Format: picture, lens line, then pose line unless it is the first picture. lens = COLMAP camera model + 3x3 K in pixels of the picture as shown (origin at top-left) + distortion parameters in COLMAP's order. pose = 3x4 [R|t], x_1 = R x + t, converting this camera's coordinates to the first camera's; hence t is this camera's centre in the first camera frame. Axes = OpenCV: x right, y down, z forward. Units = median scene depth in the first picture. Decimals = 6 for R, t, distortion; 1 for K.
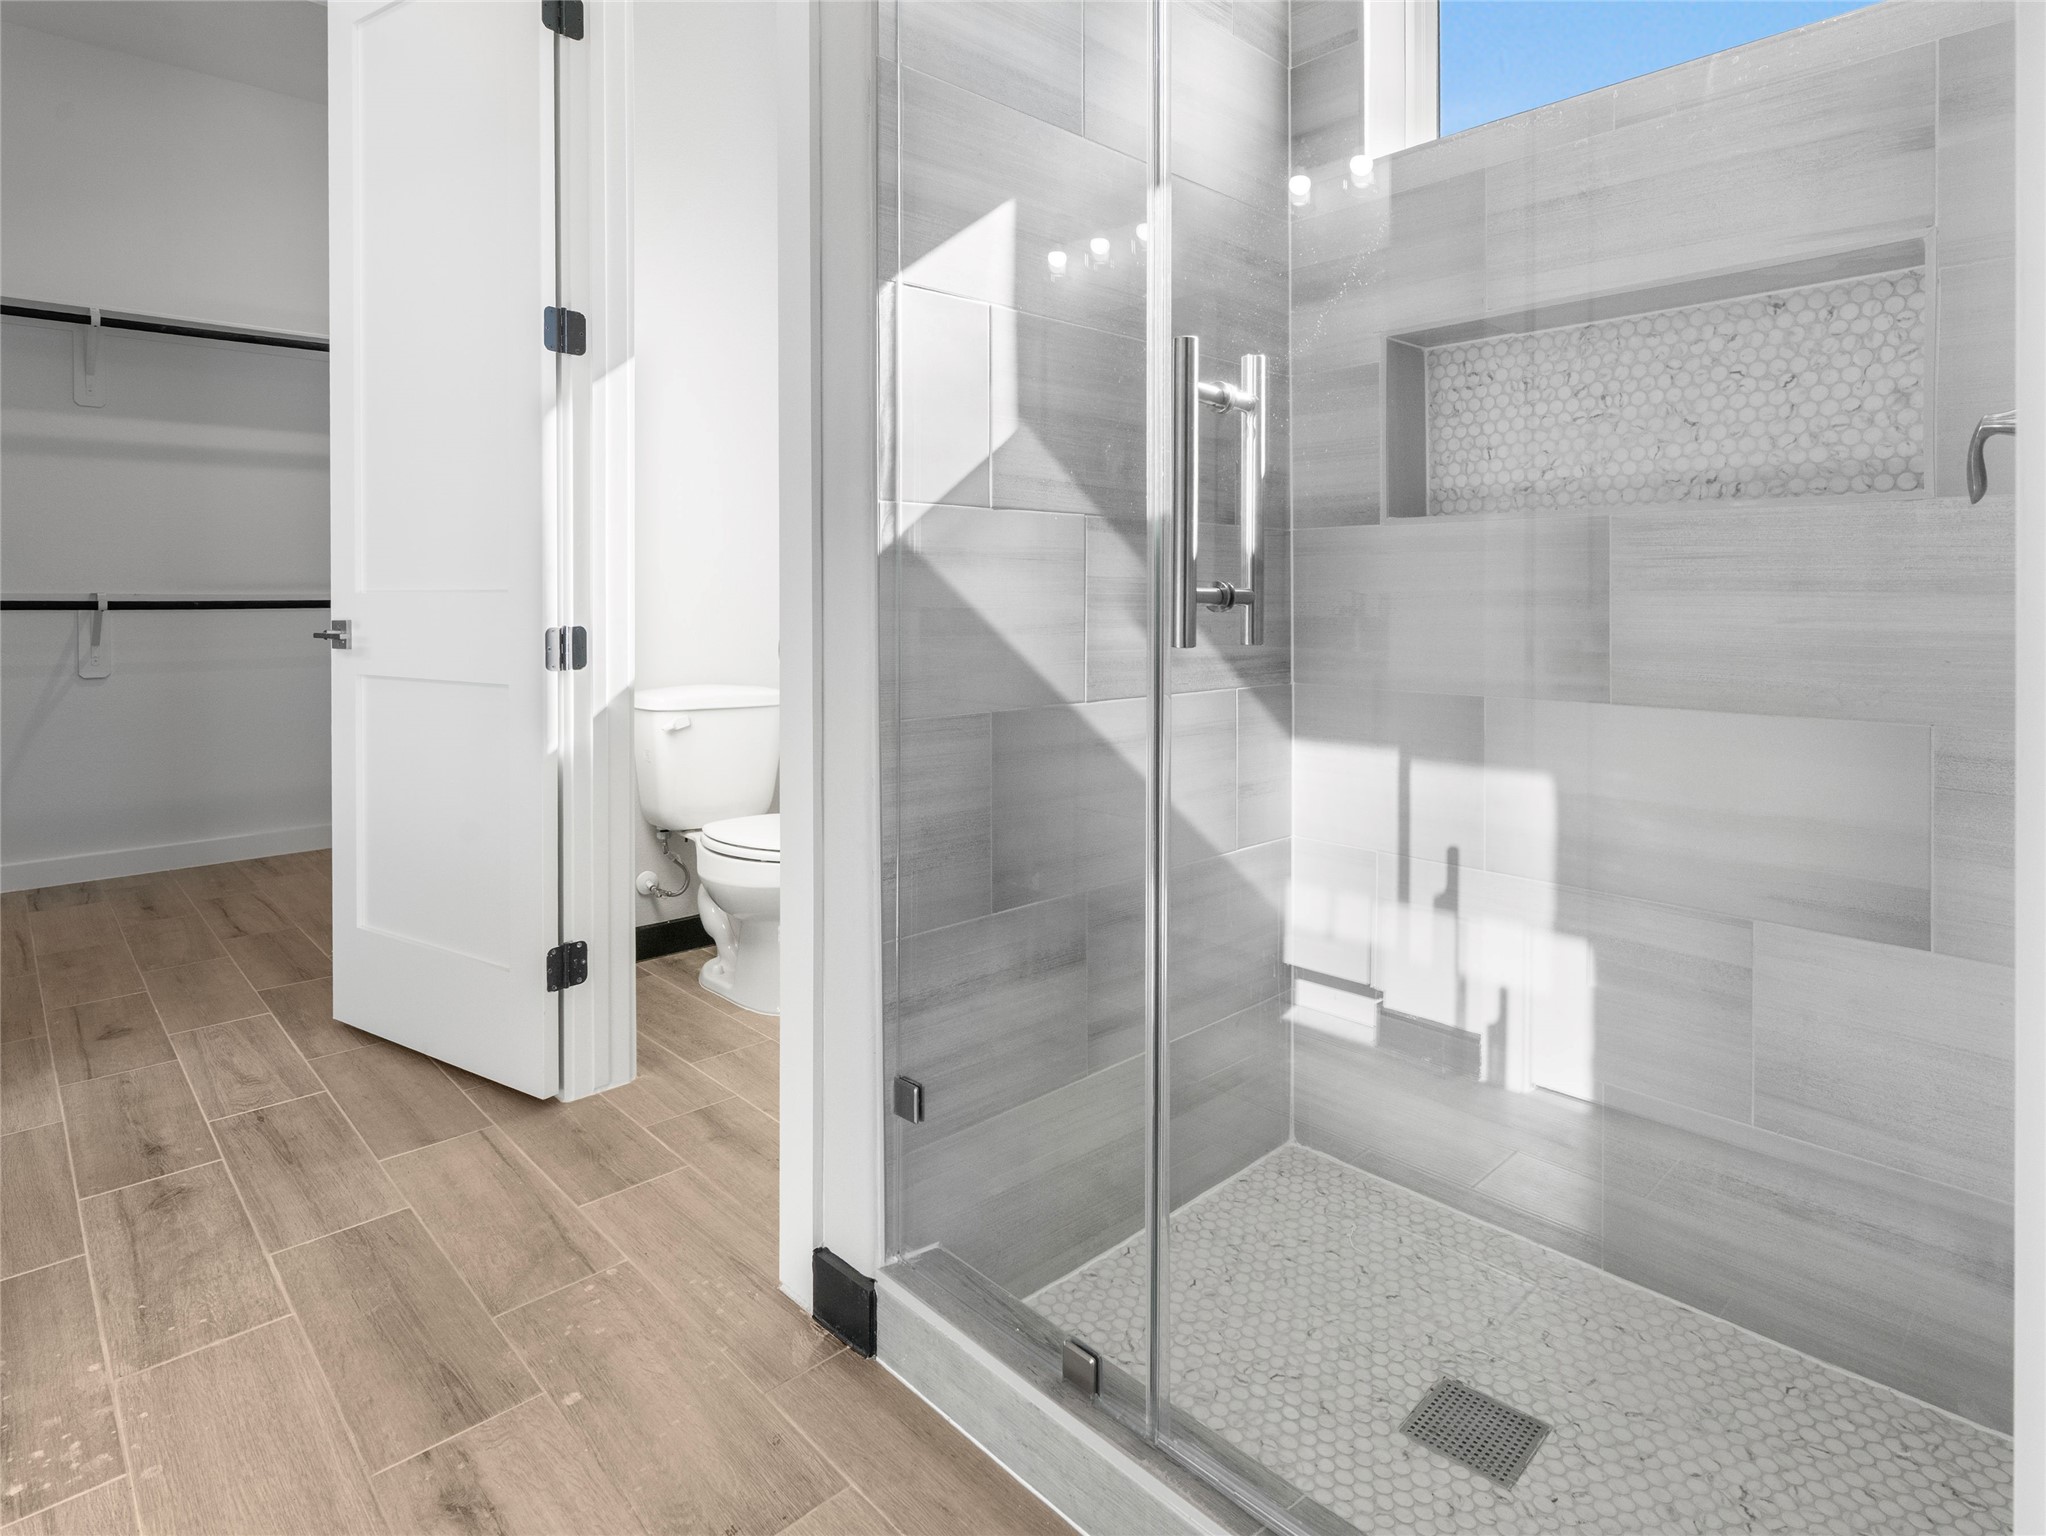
lens RADIAL K [[1119.8, 0, 1025.1], [0, 1119.8, 602.4], [0, 0, 1]] dist [-0.002542, 0.002364]
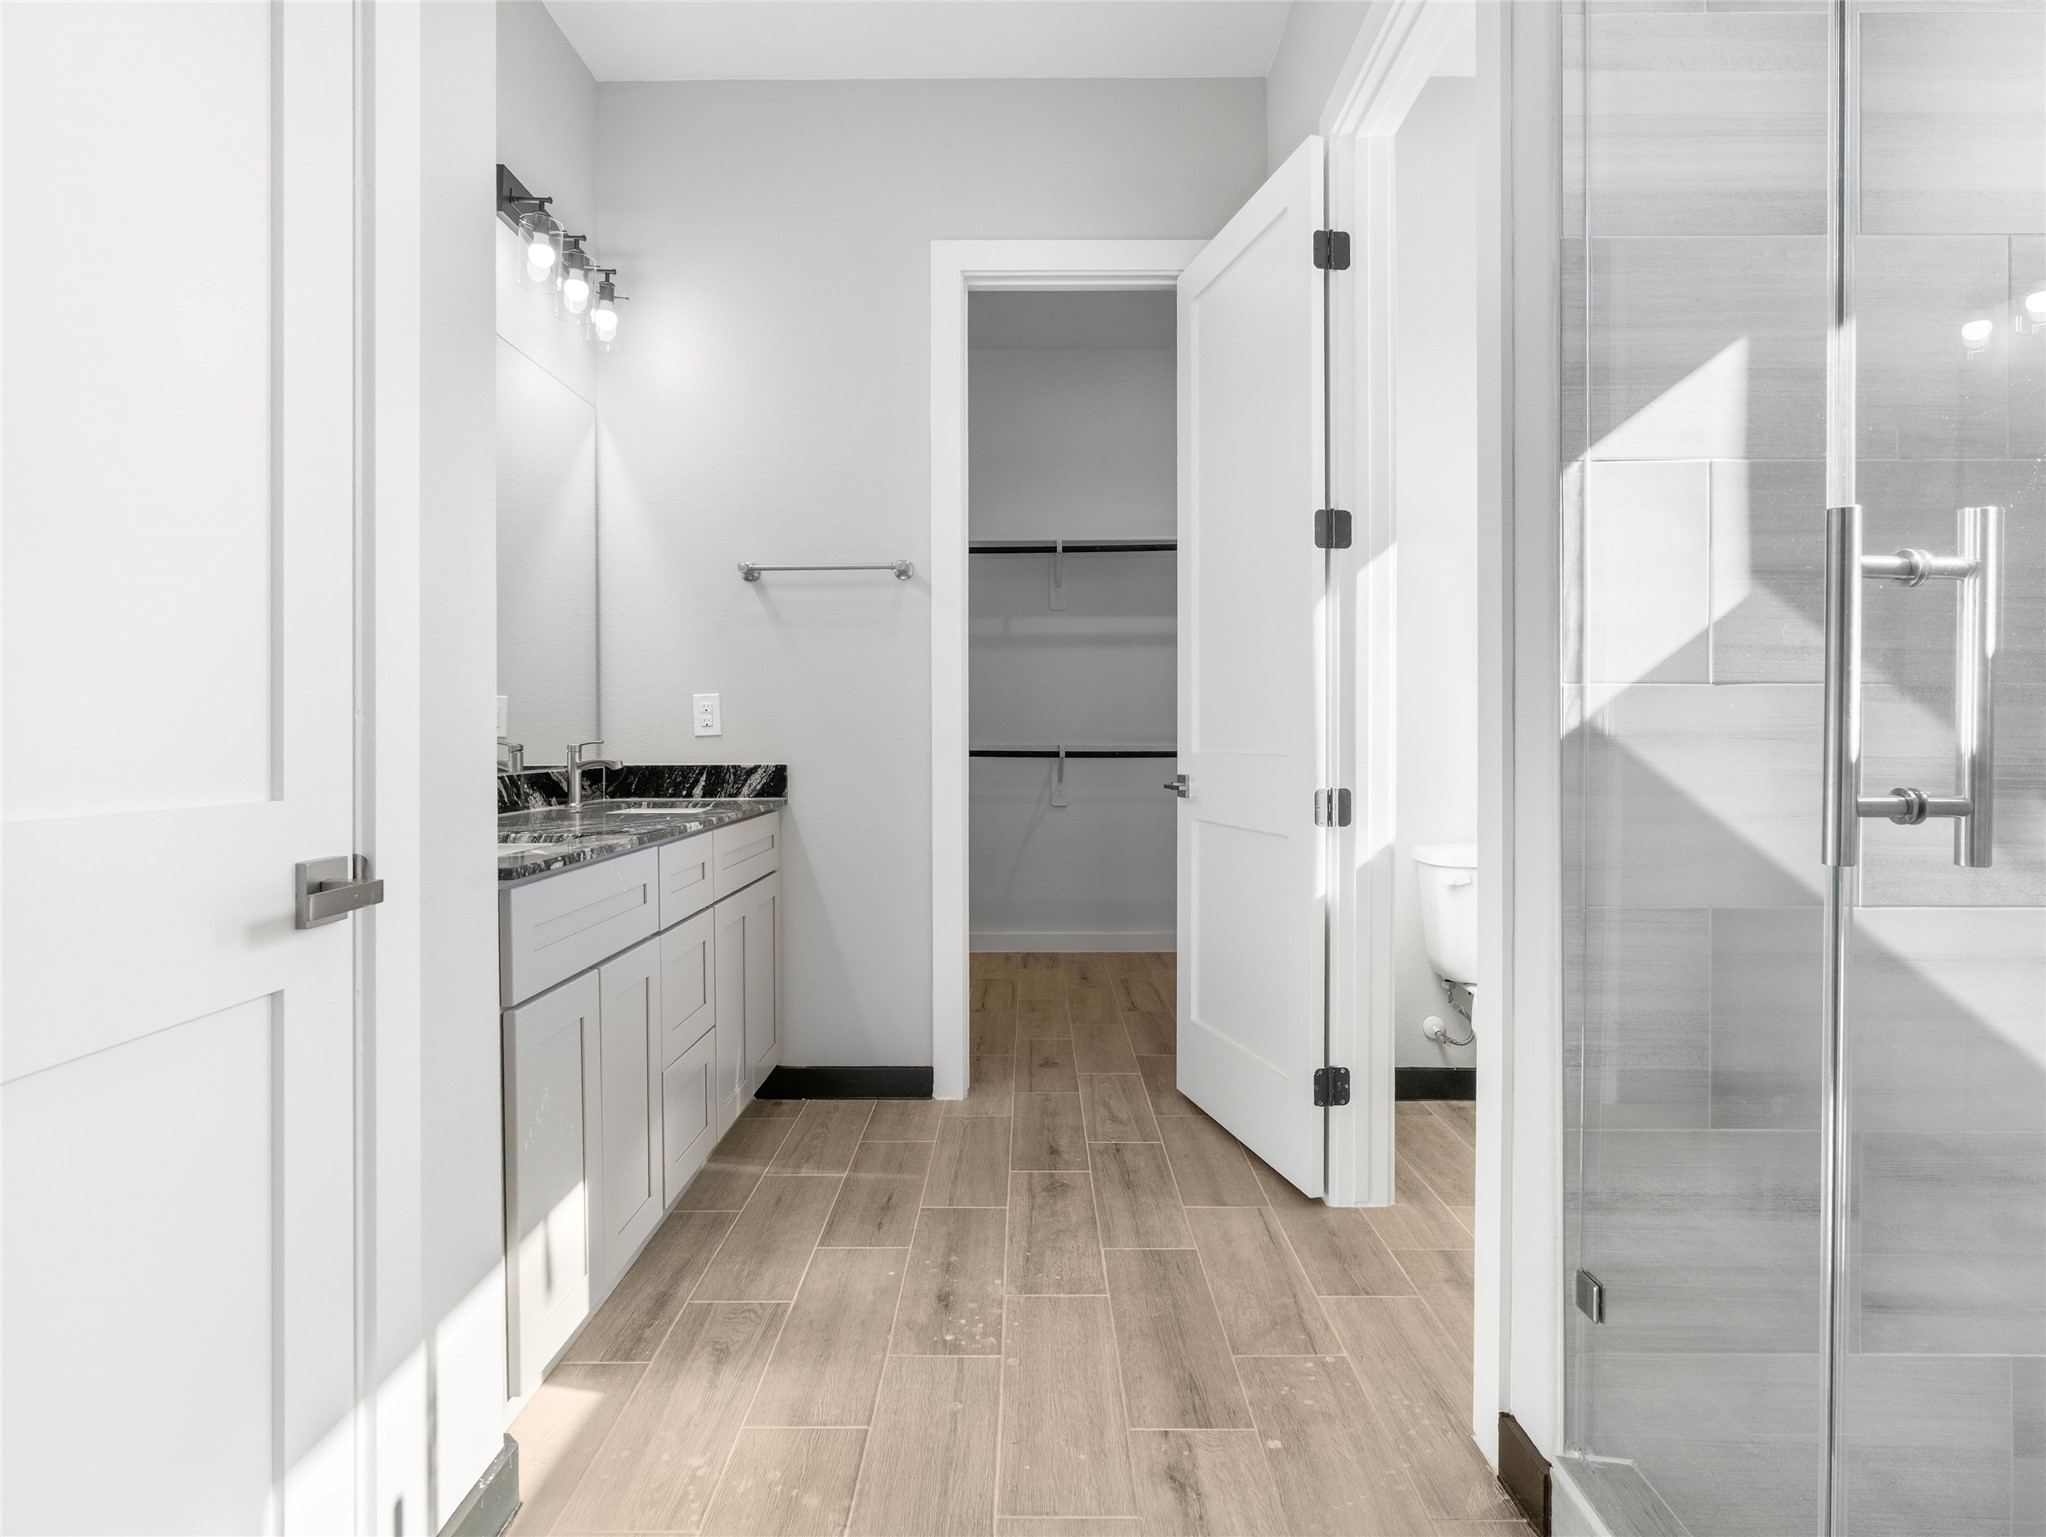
lens RADIAL K [[1103.0, 0, 1025.8], [0, 1103.0, 737.5], [0, 0, 1]] dist [0.001275, 0.002259]
pose [[0.721883, 0.002725, -0.692009, 0.180325], [-0.004441, 0.999990, -0.000695, -0.035693], [0.692000, 0.003575, 0.721888, -0.033399]]
